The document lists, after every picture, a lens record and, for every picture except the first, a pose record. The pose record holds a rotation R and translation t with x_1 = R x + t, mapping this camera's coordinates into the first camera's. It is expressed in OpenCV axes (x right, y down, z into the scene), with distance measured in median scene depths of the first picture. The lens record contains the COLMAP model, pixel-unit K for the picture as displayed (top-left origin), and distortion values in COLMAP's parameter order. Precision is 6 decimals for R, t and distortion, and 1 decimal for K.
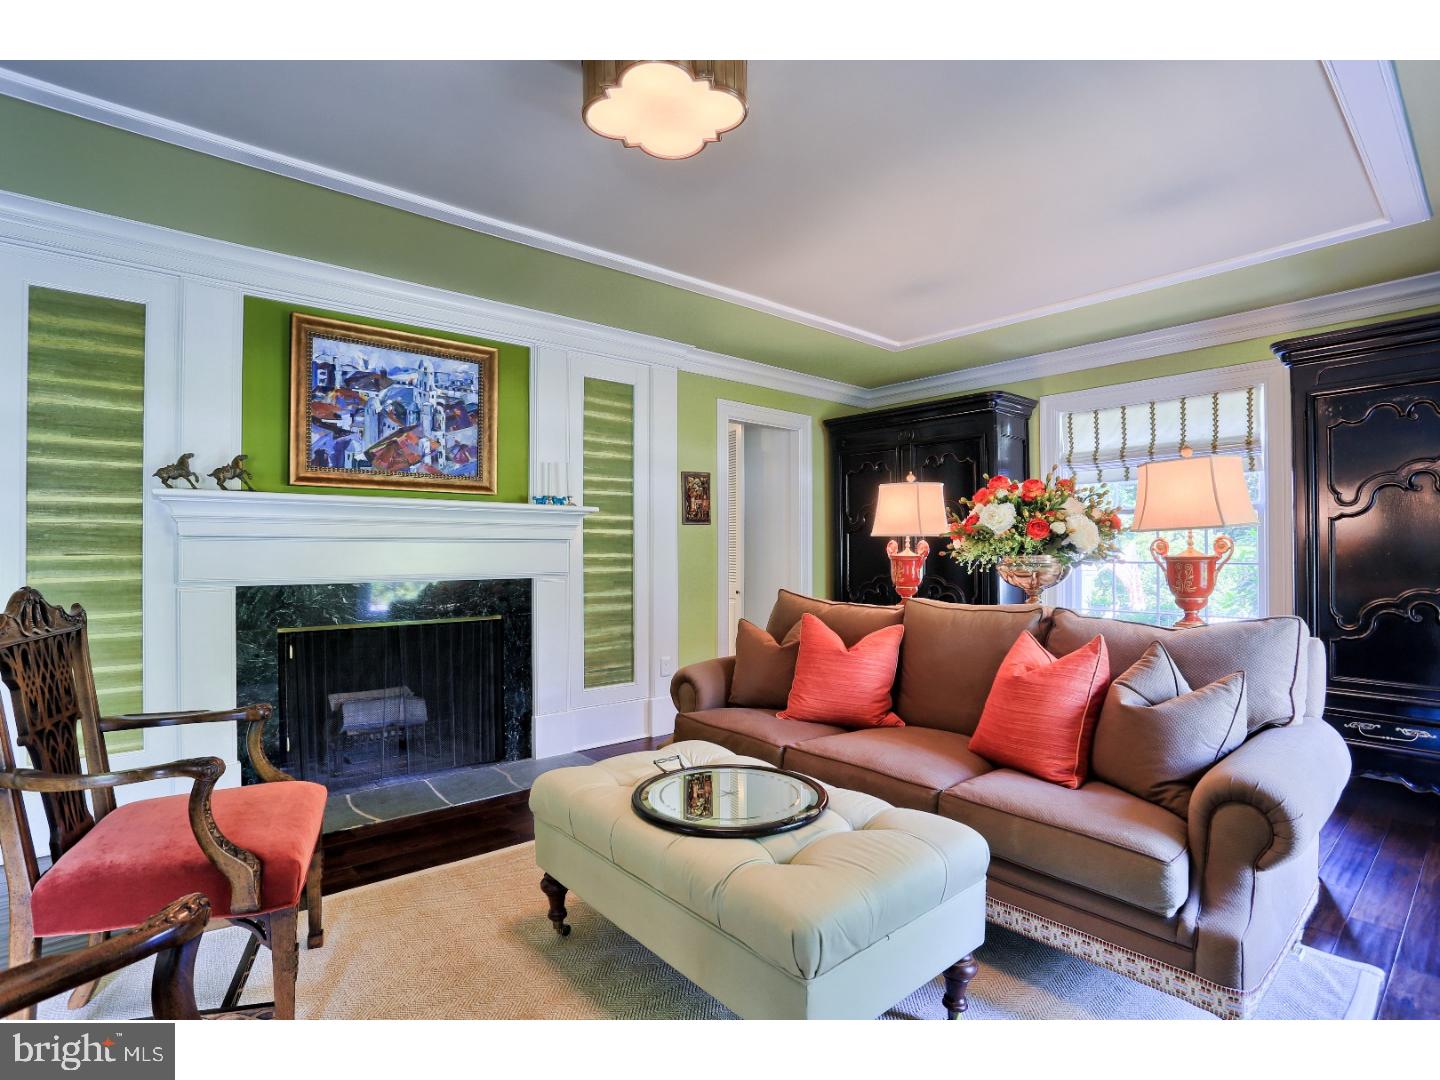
lens RADIAL K [[712.9, 0, 720.0], [0, 712.9, 540.0], [0, 0, 1]] dist [-0.054642, 0.000187]
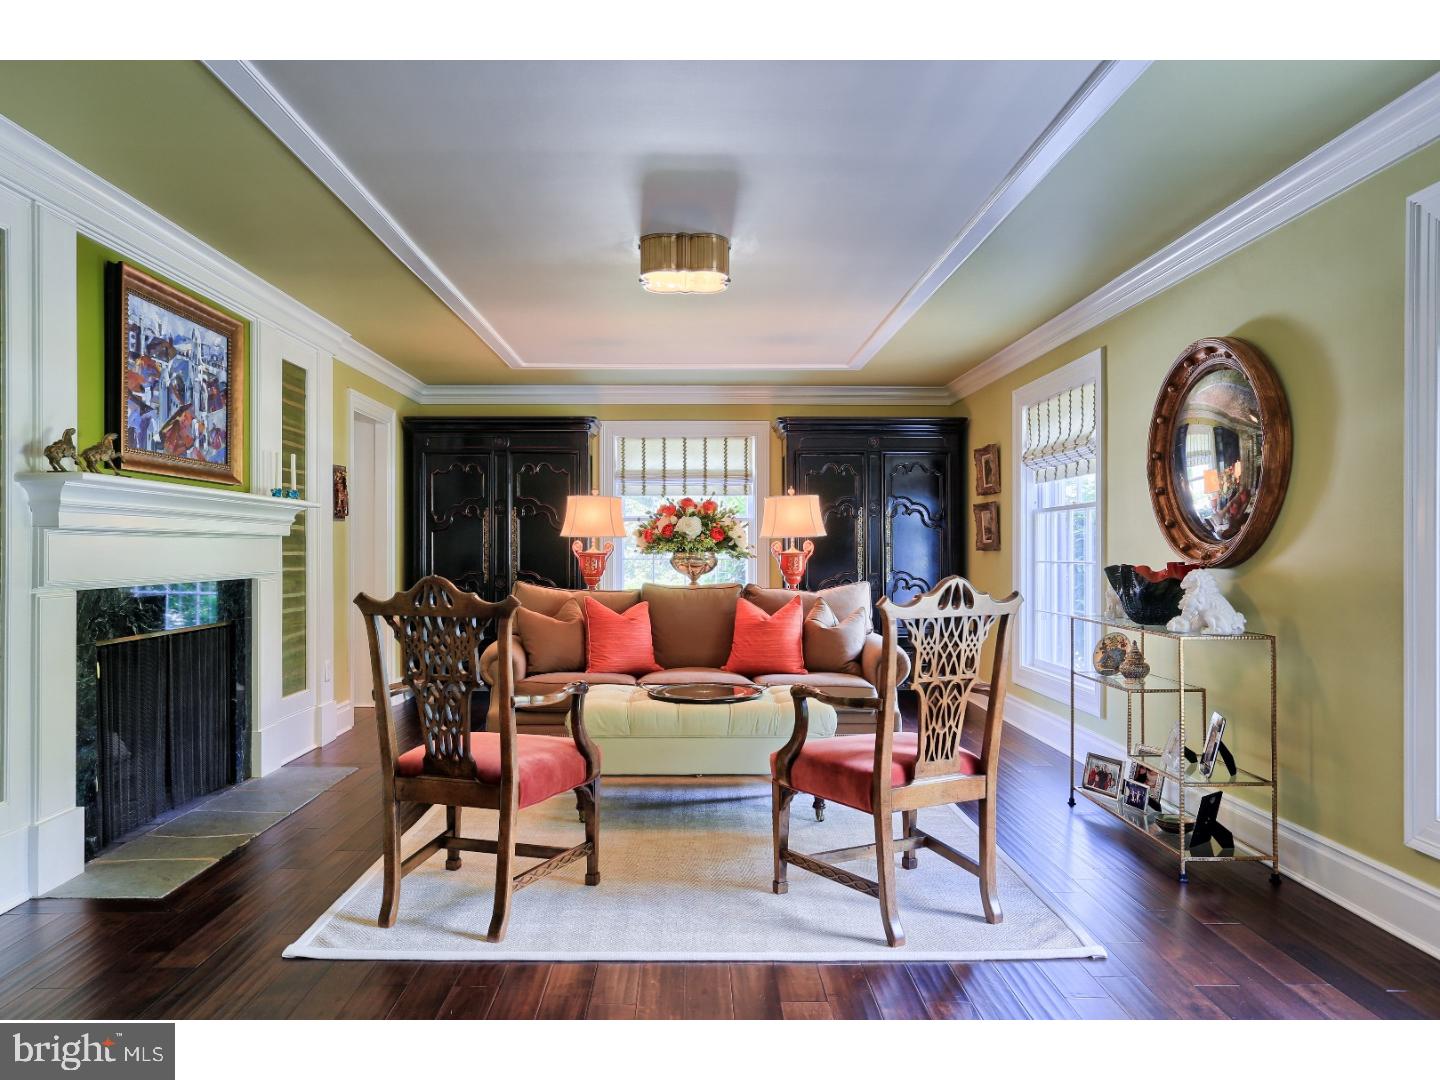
lens RADIAL K [[952.6, 0, 698.5], [0, 952.6, 544.6], [0, 0, 1]] dist [-0.045993, 0.000004]
pose [[0.643587, 0.005286, 0.765354, -0.900655], [-0.010014, 0.999949, 0.001515, 0.003382], [-0.765307, -0.008639, 0.643607, -0.226350]]
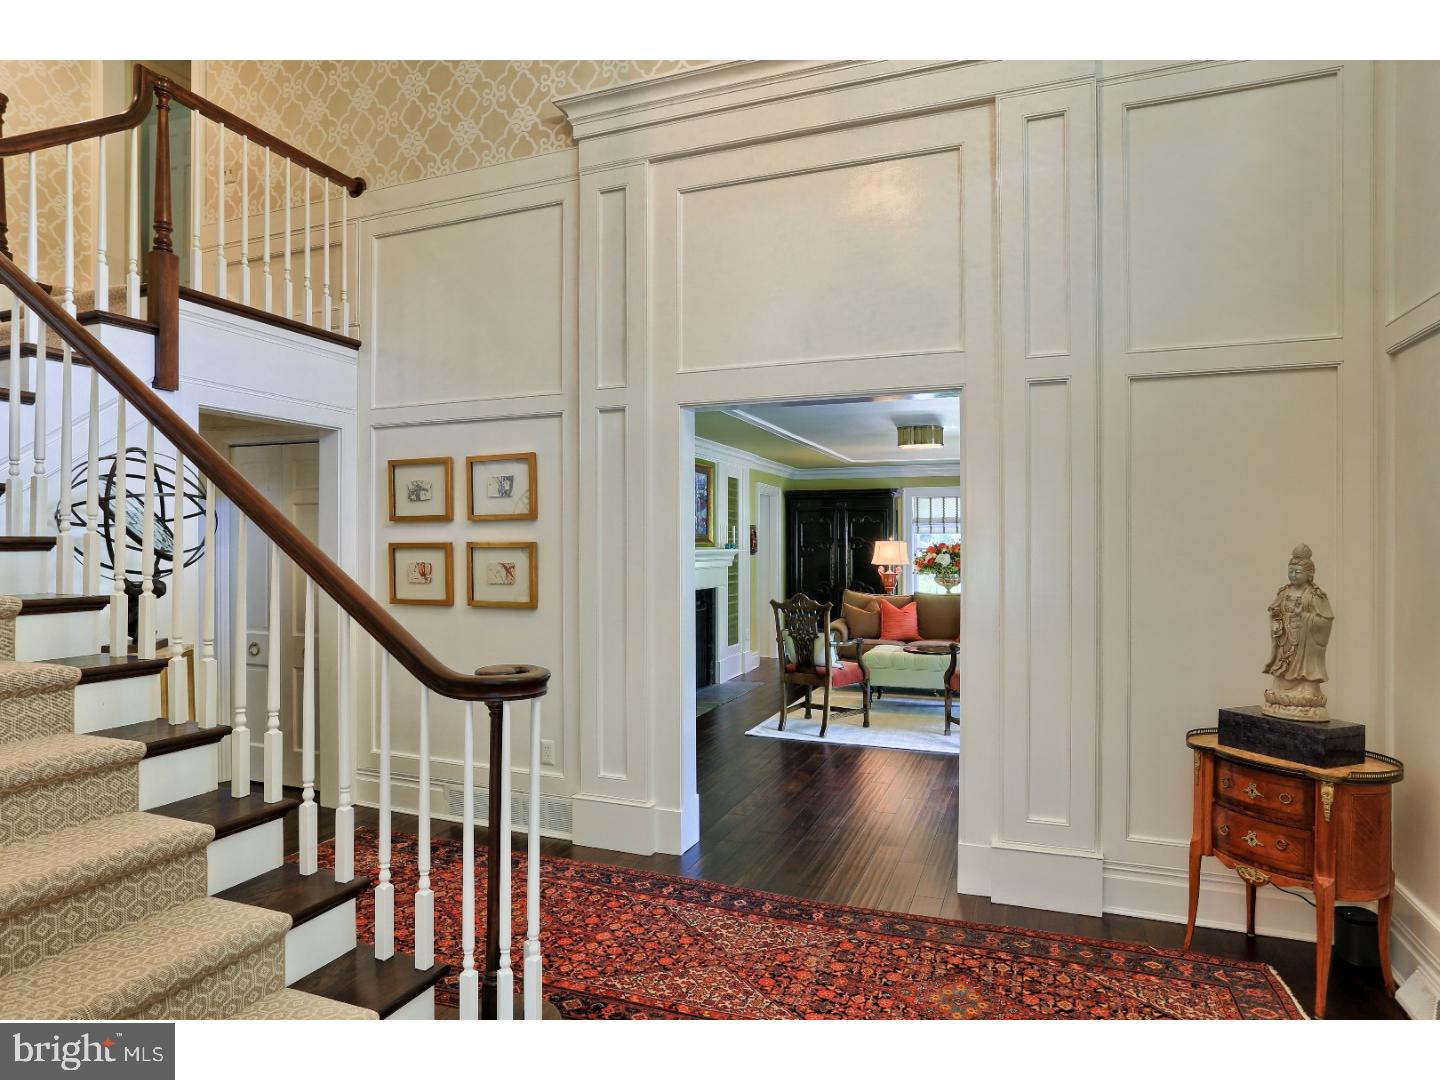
lens RADIAL K [[849.0, 0, 720.0], [0, 849.0, 540.0], [0, 0, 1]] dist [-0.081355, 0.000412]
pose [[0.878904, 0.003969, 0.476983, -1.454606], [-0.006949, 0.999966, 0.004484, -0.089461], [-0.476949, -0.007255, 0.878901, -1.063377]]
